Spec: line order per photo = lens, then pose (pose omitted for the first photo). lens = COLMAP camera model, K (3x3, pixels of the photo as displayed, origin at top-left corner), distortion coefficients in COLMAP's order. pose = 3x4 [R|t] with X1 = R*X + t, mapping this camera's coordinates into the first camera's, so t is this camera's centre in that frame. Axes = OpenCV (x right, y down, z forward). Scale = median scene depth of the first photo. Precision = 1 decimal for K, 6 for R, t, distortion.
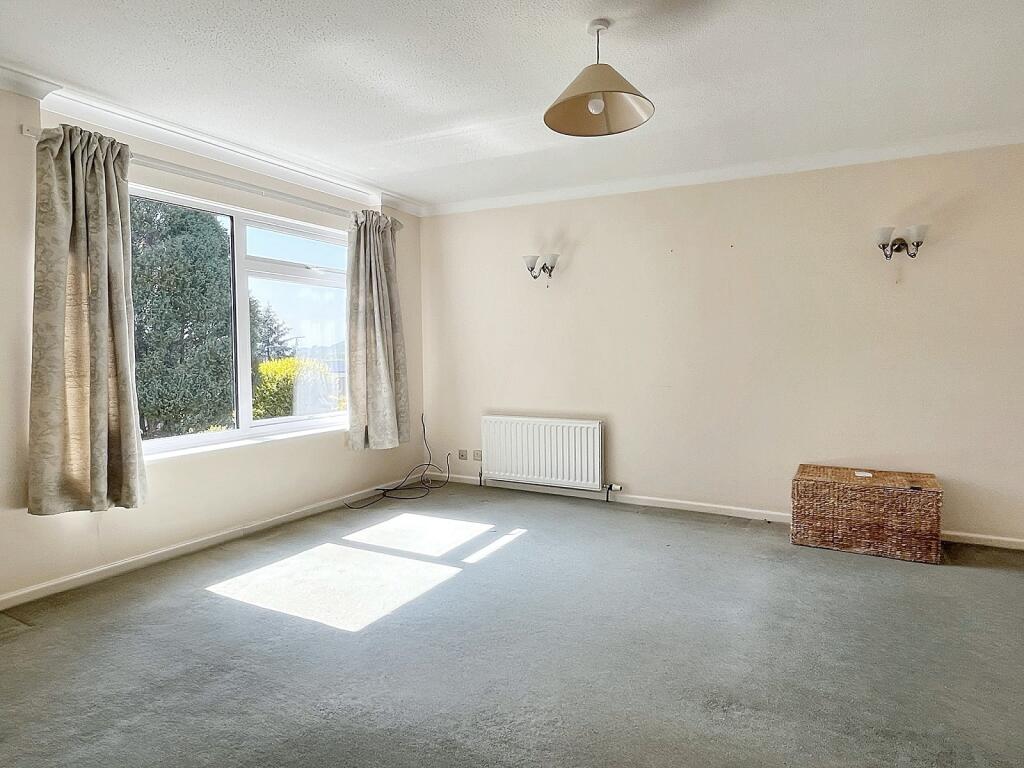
lens RADIAL K [[614.5, 0, 520.7], [0, 614.5, 383.6], [0, 0, 1]] dist [0.002155, -0.000001]
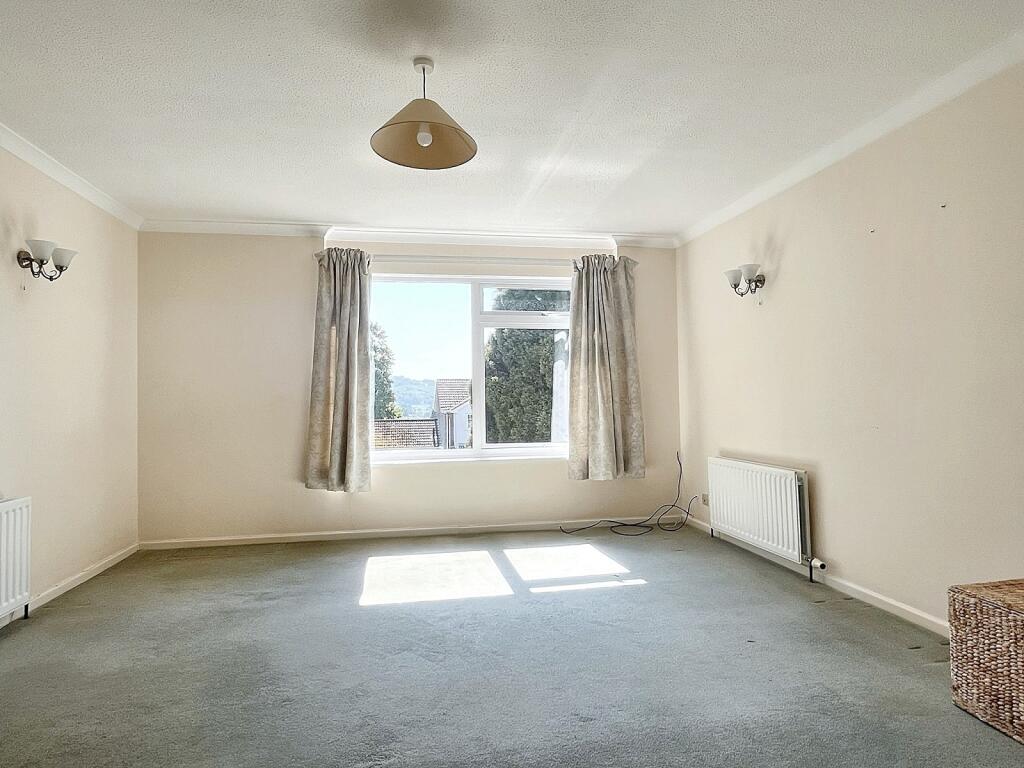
lens RADIAL K [[614.5, 0, 520.6], [0, 614.5, 382.6], [0, 0, 1]] dist [0.002155, -0.000001]
pose [[0.622449, -0.027189, -0.782188, 0.512495], [-0.032638, 0.997625, -0.060650, 0.009618], [0.781980, 0.063280, 0.620083, 0.252500]]
